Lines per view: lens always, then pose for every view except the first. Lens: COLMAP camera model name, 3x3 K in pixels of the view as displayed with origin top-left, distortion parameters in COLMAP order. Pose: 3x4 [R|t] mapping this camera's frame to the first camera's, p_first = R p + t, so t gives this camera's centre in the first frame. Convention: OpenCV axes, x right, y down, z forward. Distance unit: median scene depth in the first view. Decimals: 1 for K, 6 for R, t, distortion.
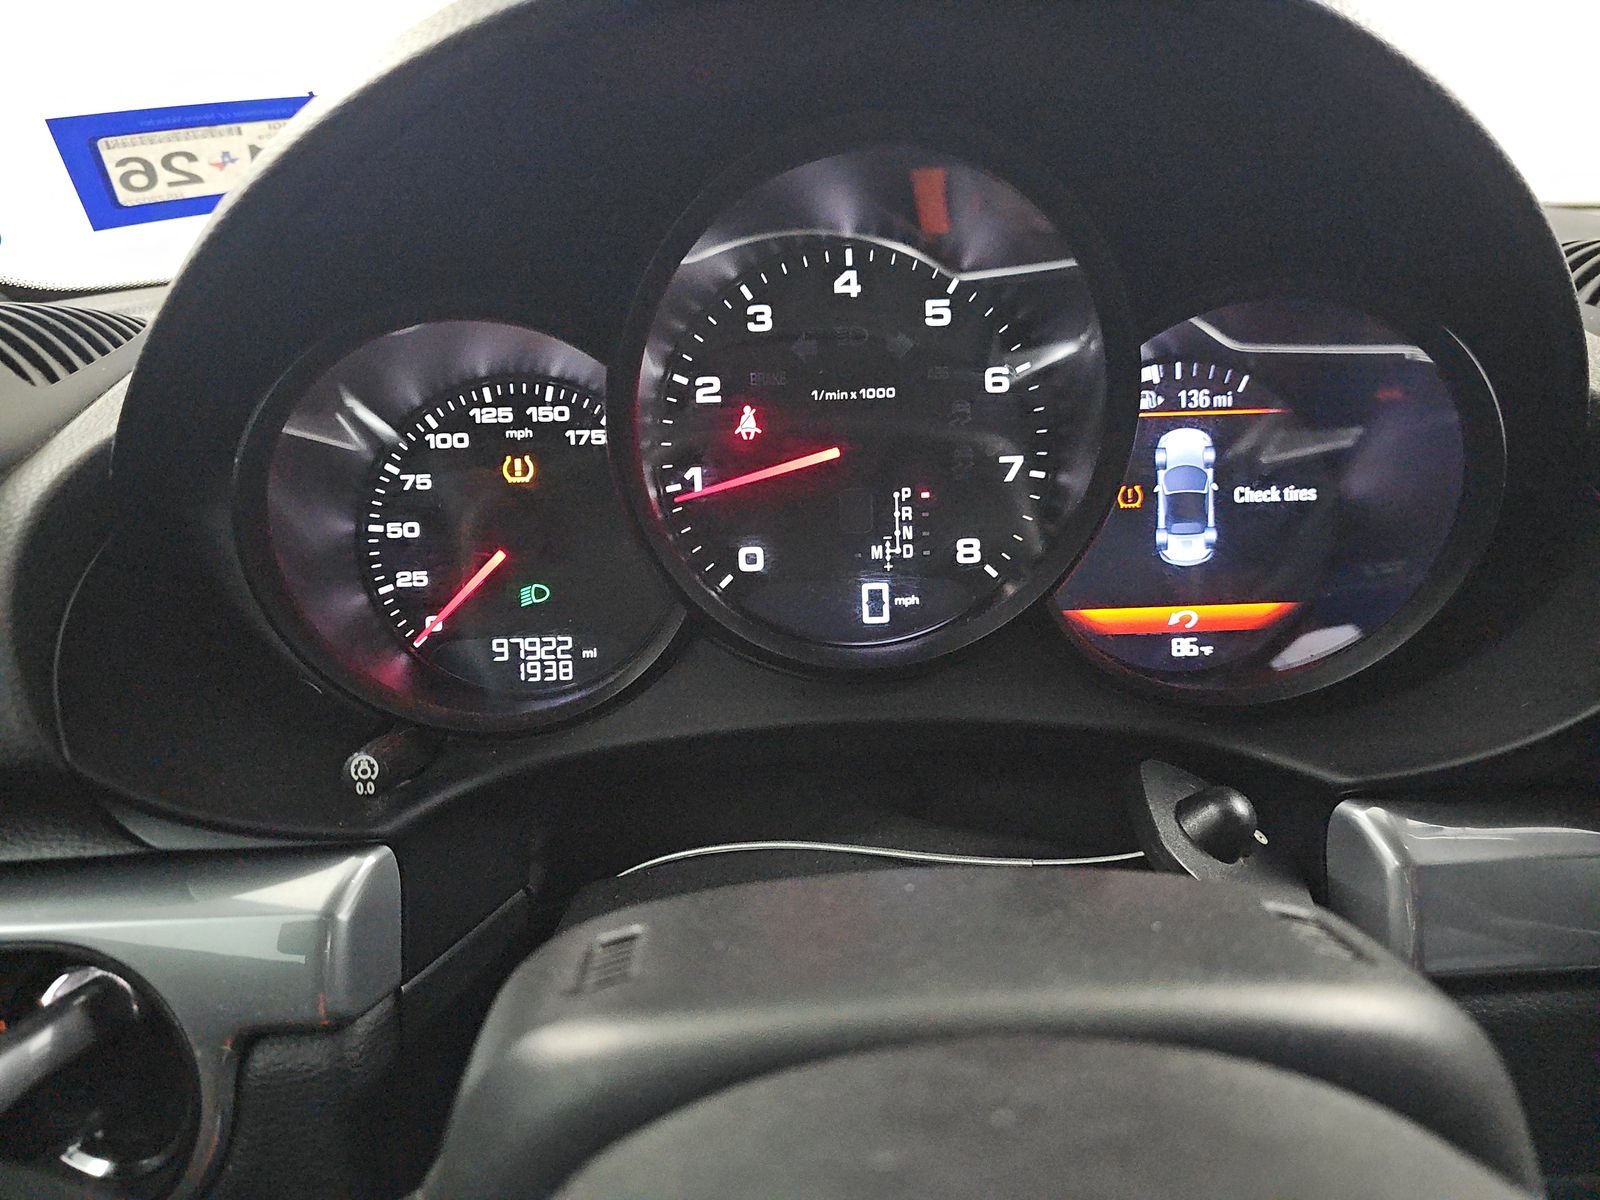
lens RADIAL K [[1048.1, 0, 795.2], [0, 1048.1, 617.8], [0, 0, 1]] dist [0.029247, -0.002468]
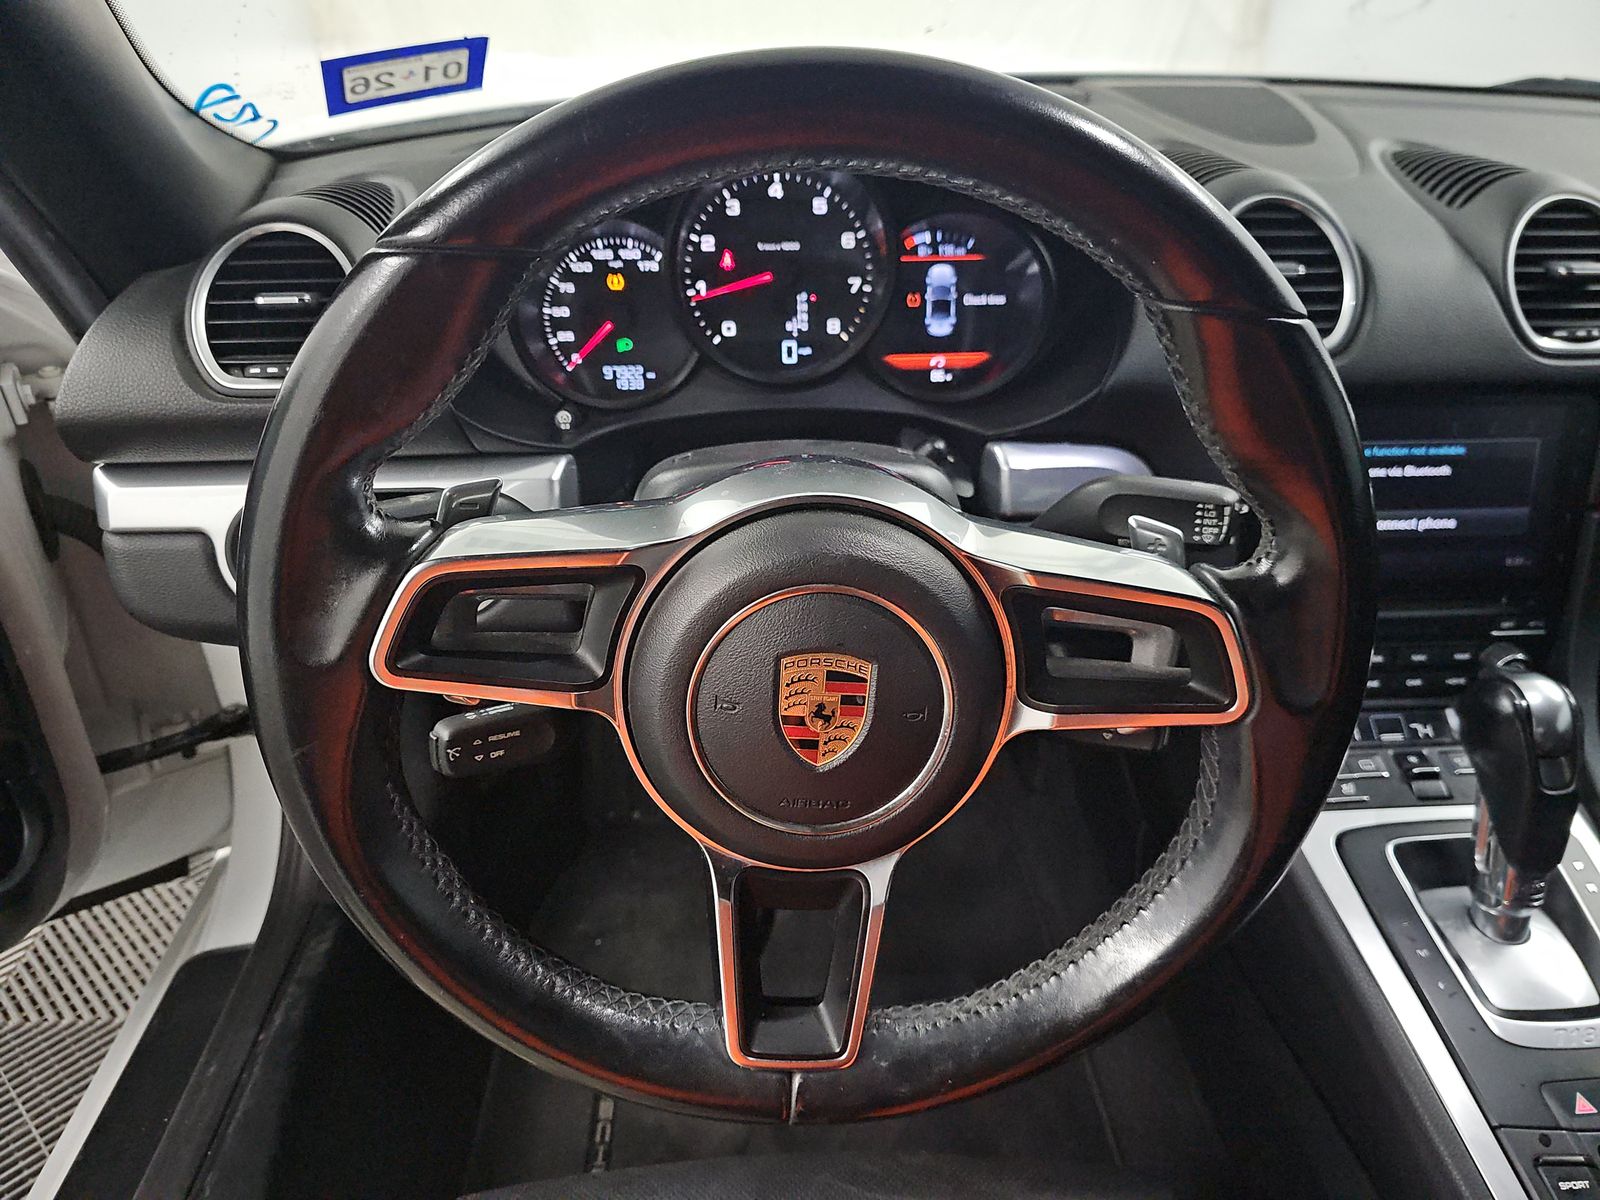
lens RADIAL K [[1041.2, 0, 800.0], [0, 1041.2, 600.0], [0, 0, 1]] dist [0.068323, -0.089315]
pose [[0.999695, 0.007020, 0.023679, 0.052834], [-0.011409, 0.981583, 0.190694, 0.073485], [-0.021904, -0.190906, 0.981364, -1.135441]]
